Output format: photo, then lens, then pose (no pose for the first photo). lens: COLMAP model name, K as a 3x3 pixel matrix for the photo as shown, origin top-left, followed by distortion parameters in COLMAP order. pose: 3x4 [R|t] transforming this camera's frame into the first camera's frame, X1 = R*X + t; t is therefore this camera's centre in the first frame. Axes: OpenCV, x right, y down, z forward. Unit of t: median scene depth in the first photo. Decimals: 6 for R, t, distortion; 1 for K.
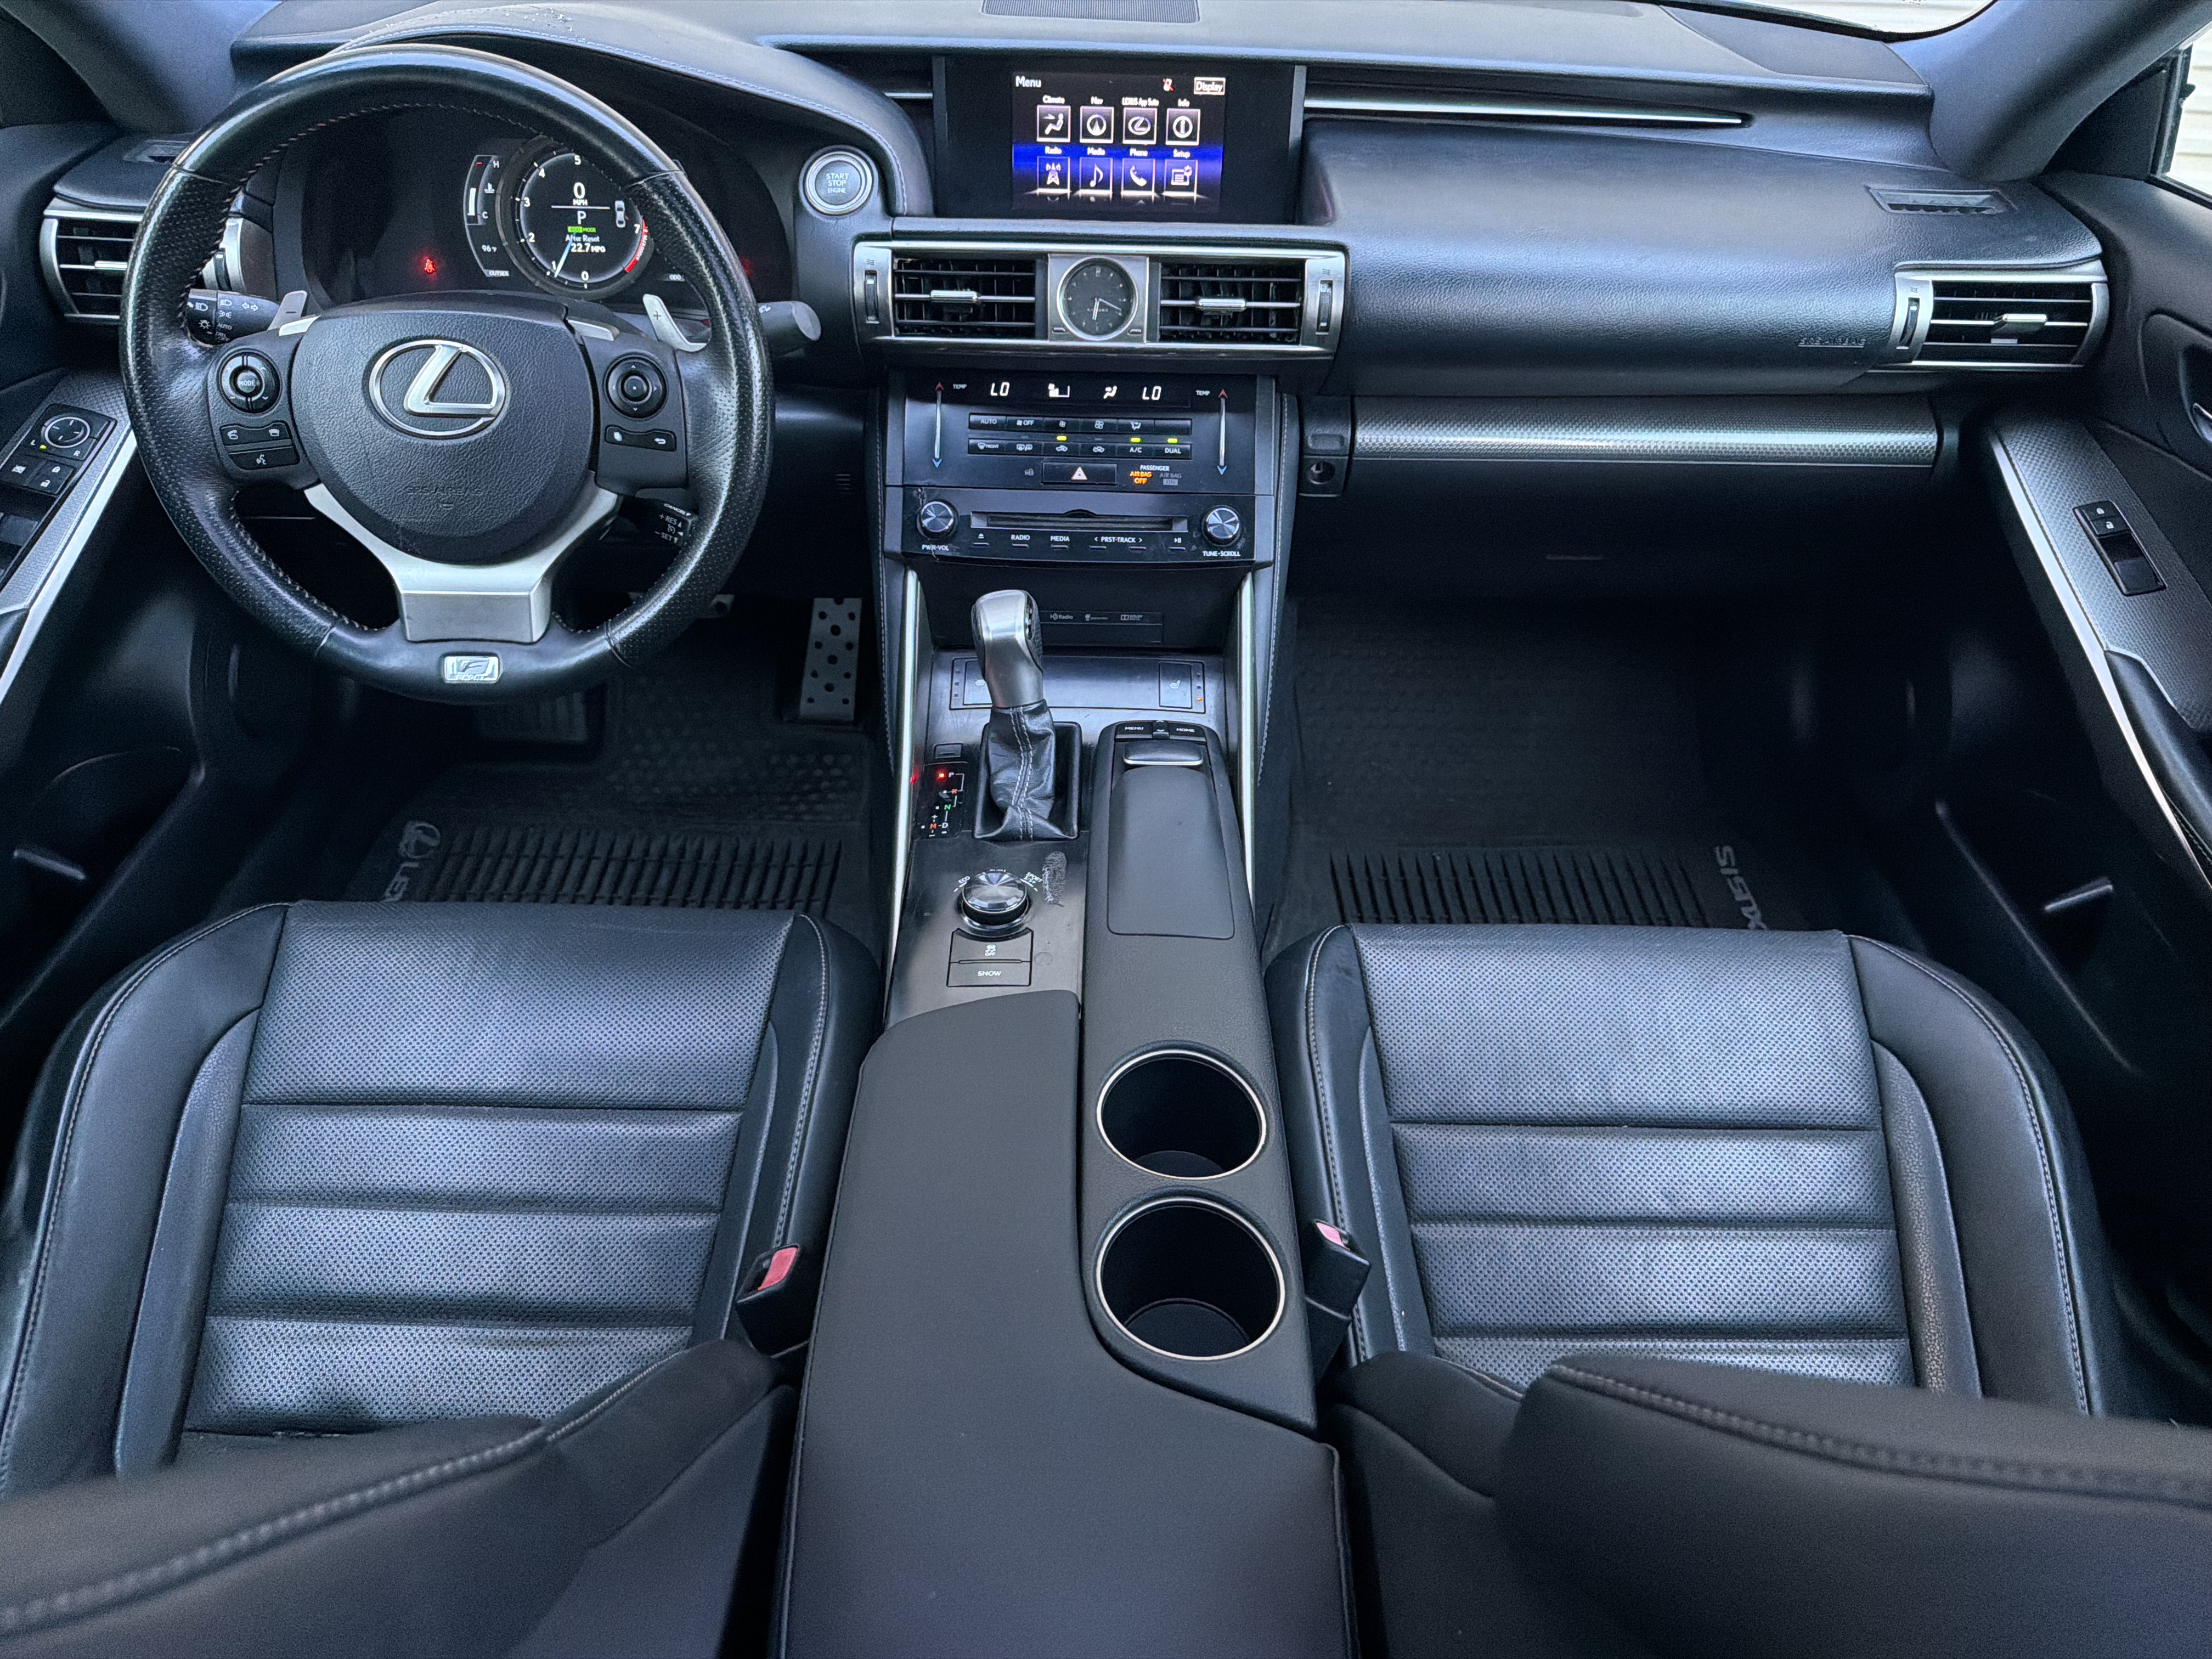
lens RADIAL K [[1608.5, 0, 1112.8], [0, 1608.5, 853.1], [0, 0, 1]] dist [0.051870, -0.068464]
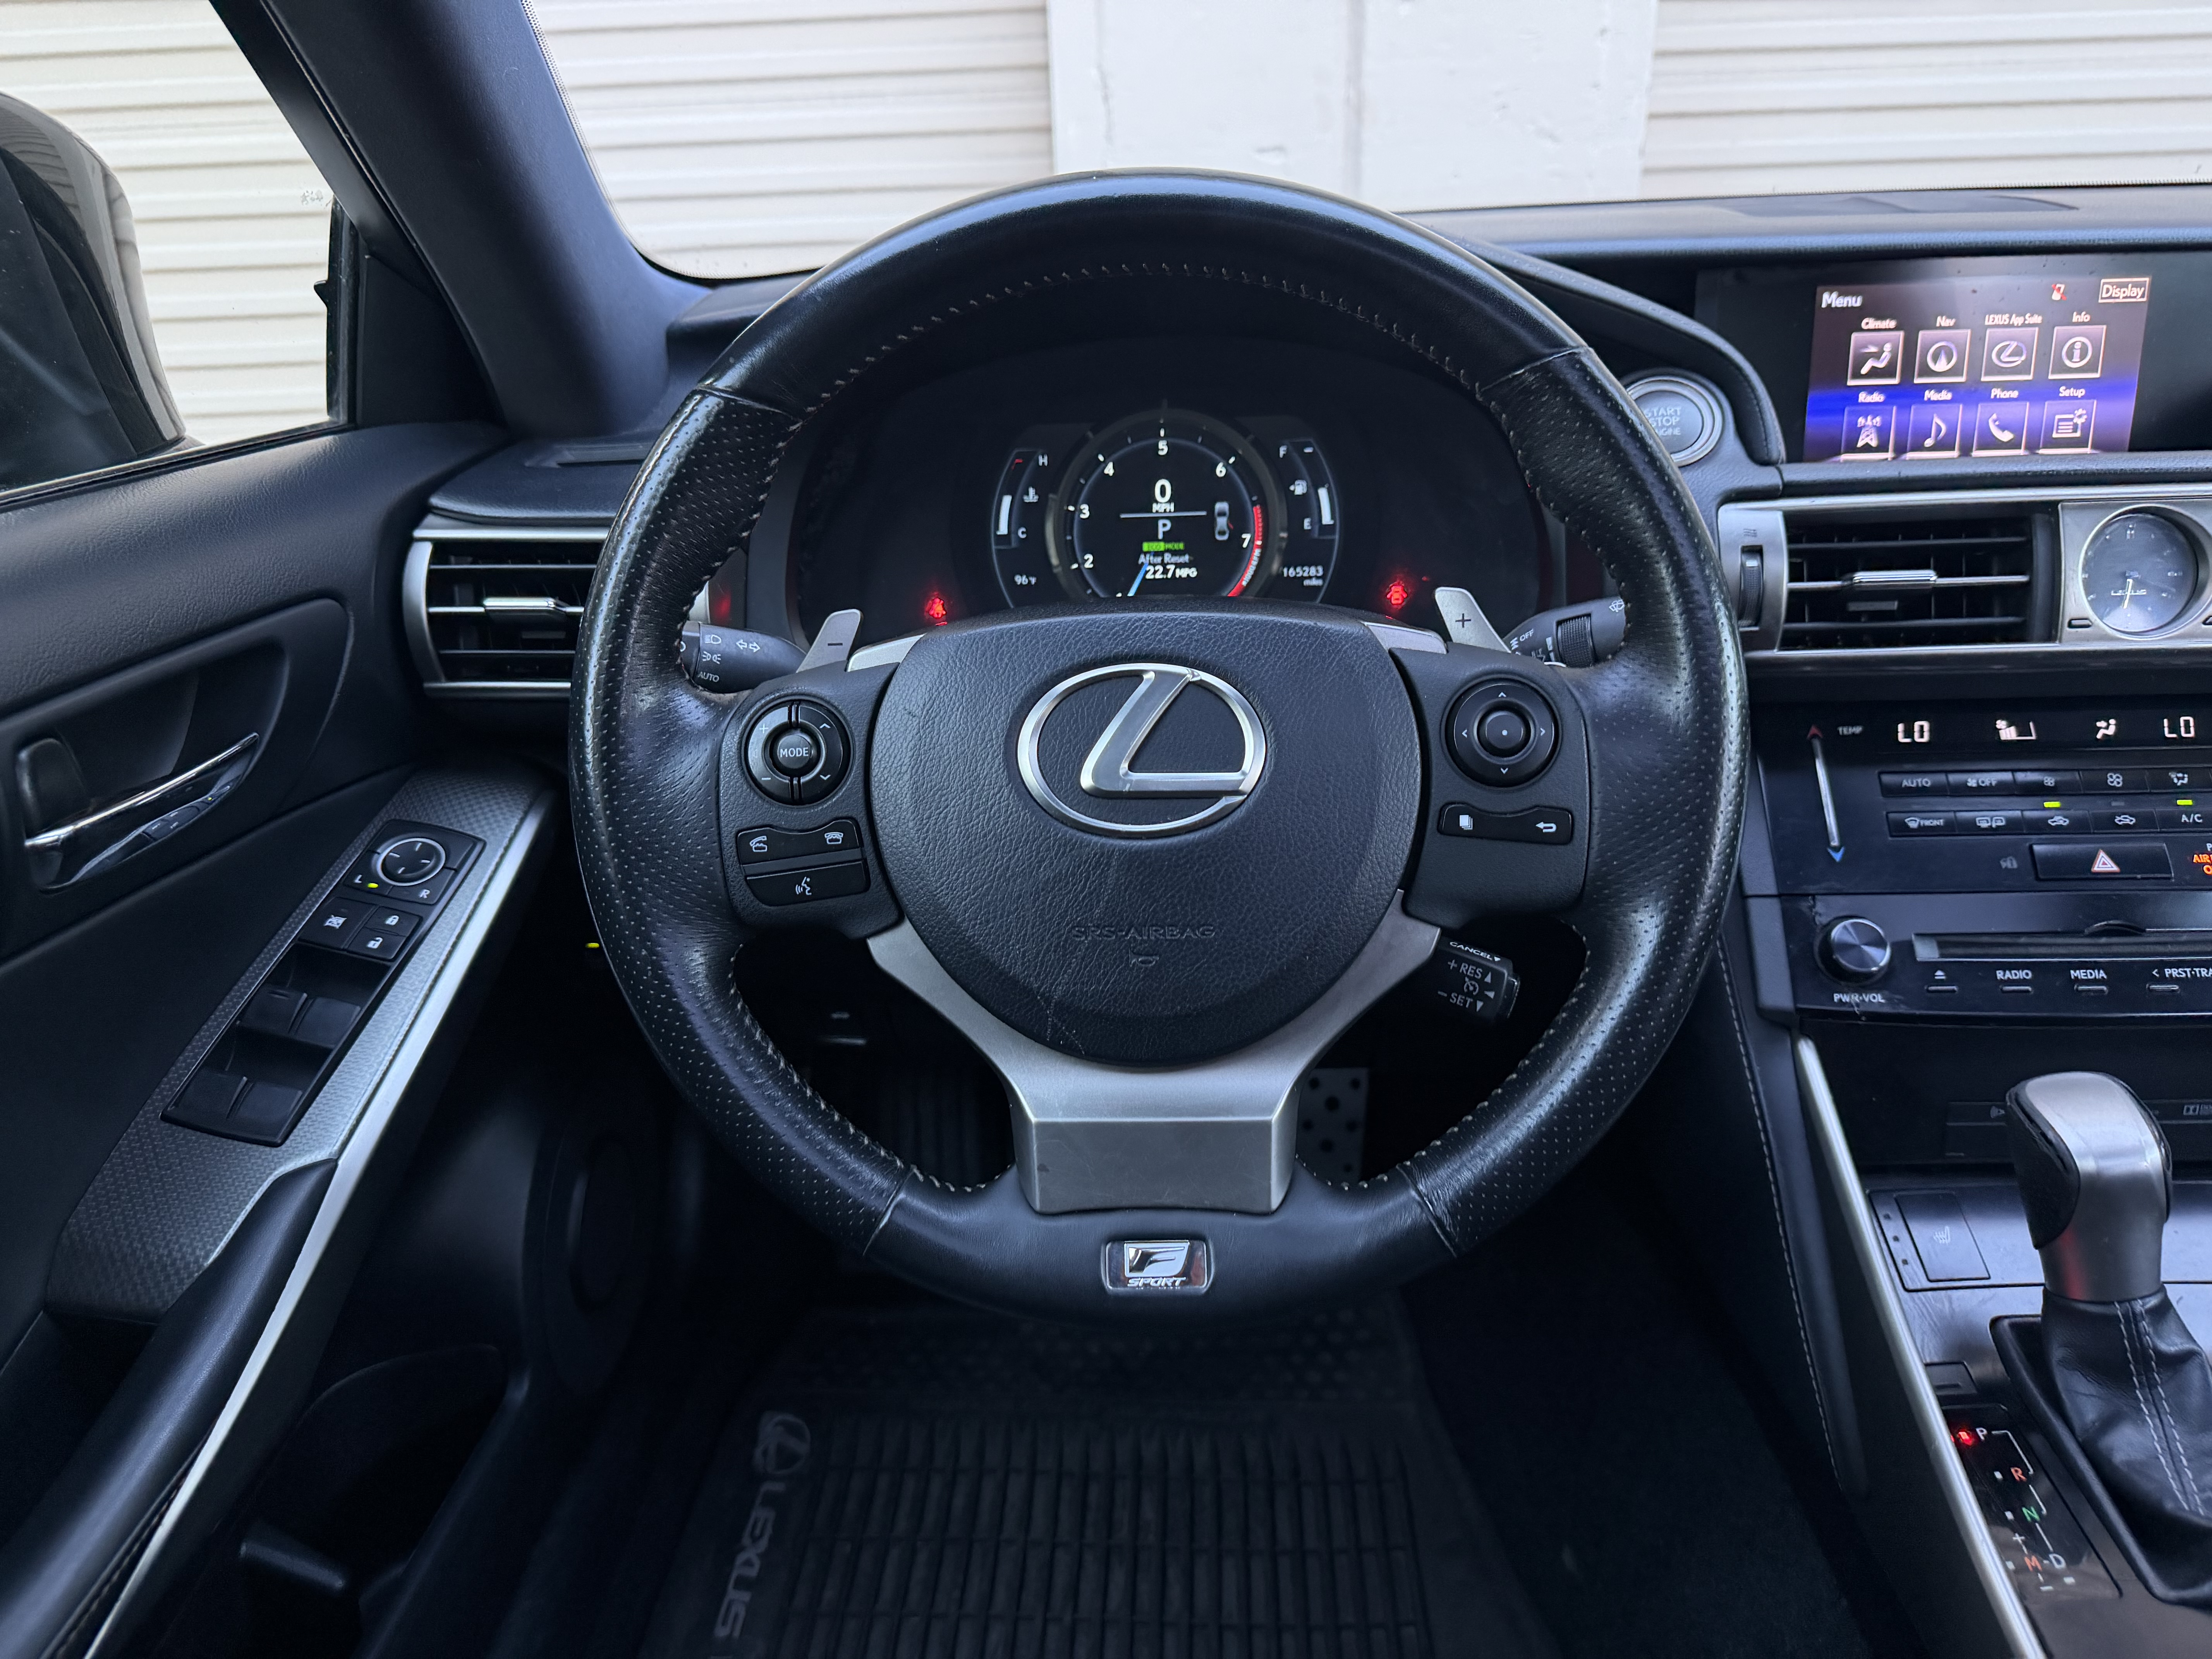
lens RADIAL K [[1608.5, 0, 1091.6], [0, 1608.5, 847.6], [0, 0, 1]] dist [0.051870, -0.068464]
pose [[0.996559, -0.037034, -0.074154, -0.334378], [0.016426, 0.965129, -0.261257, -0.096236], [0.081243, 0.259140, 0.962417, 0.415509]]
